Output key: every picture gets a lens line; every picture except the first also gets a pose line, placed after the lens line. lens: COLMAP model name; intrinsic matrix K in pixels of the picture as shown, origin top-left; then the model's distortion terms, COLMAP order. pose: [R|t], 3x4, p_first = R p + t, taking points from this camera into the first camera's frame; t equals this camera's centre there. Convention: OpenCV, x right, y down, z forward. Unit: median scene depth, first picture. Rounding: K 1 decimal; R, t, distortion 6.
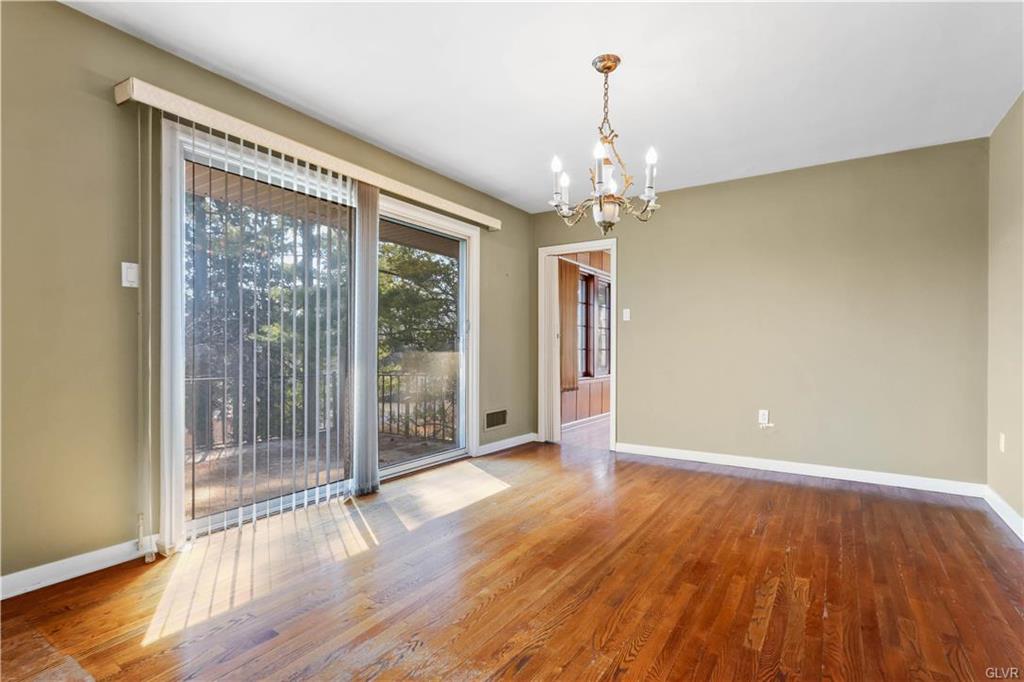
lens RADIAL K [[471.9, 0, 514.2], [0, 471.9, 346.6], [0, 0, 1]] dist [0.004065, 0.001674]
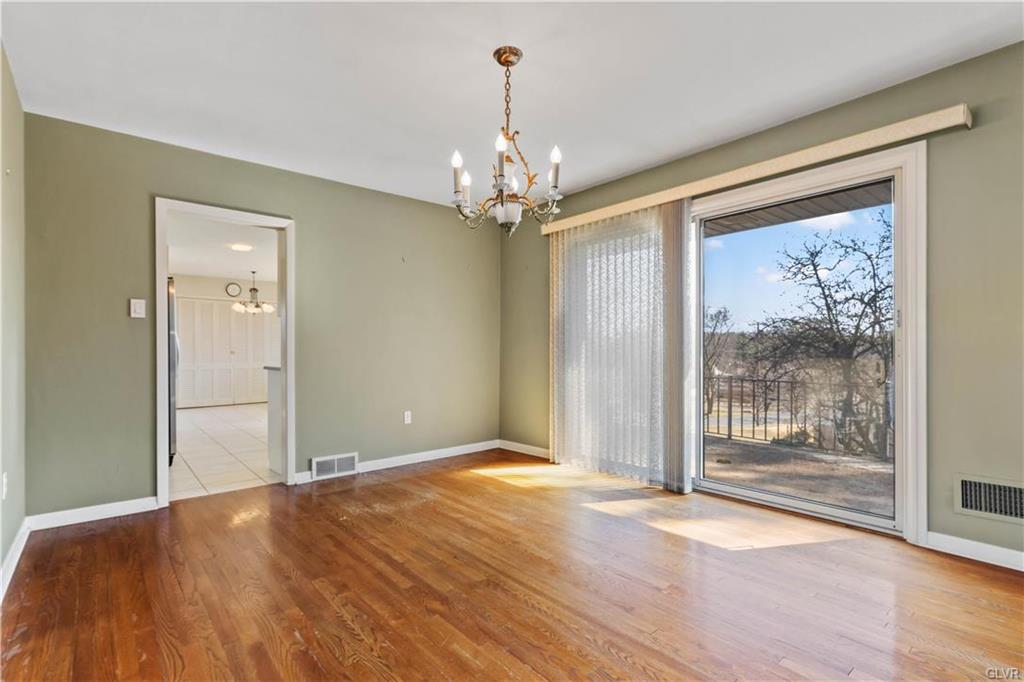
lens RADIAL K [[471.9, 0, 514.0], [0, 471.9, 347.3], [0, 0, 1]] dist [0.004065, 0.001674]
pose [[-0.246151, -0.008219, -0.969197, 1.352743], [0.005196, 0.999938, -0.009799, -0.007320], [0.969217, -0.007448, -0.246094, 1.518267]]
